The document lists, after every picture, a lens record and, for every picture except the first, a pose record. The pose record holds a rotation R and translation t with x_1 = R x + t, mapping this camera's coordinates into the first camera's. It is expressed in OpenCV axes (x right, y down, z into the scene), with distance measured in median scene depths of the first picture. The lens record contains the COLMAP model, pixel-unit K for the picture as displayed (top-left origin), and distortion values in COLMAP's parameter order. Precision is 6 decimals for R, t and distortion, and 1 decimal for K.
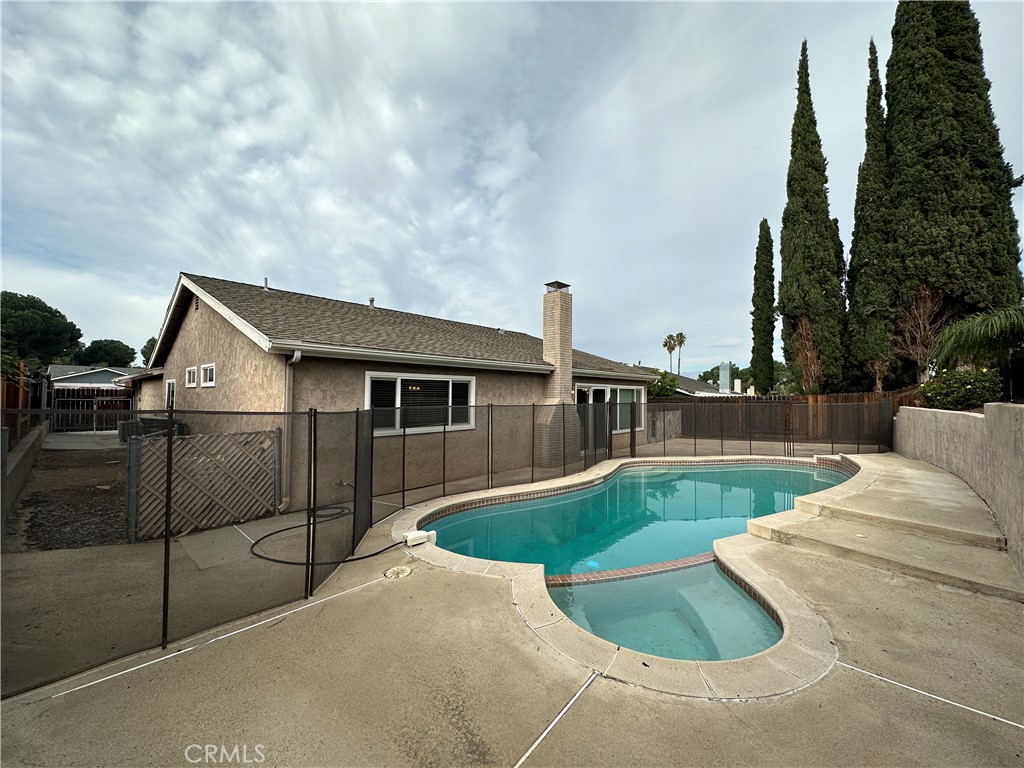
lens RADIAL K [[404.7, 0, 510.8], [0, 404.7, 384.5], [0, 0, 1]] dist [-0.000216, 0.000085]
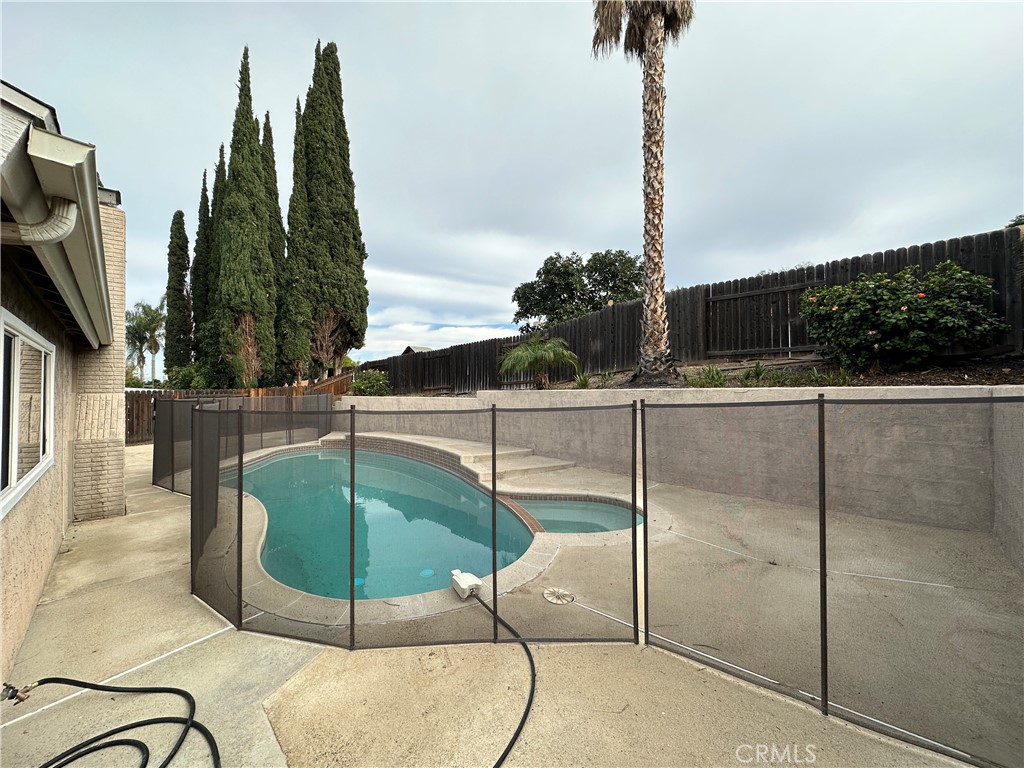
lens RADIAL K [[404.7, 0, 510.8], [0, 404.7, 384.5], [0, 0, 1]] dist [-0.000216, 0.000085]
pose [[0.063097, 0.005963, 0.997990, -0.300133], [-0.018881, 0.999810, -0.004781, 0.008560], [-0.997829, -0.018542, 0.063197, 0.280770]]
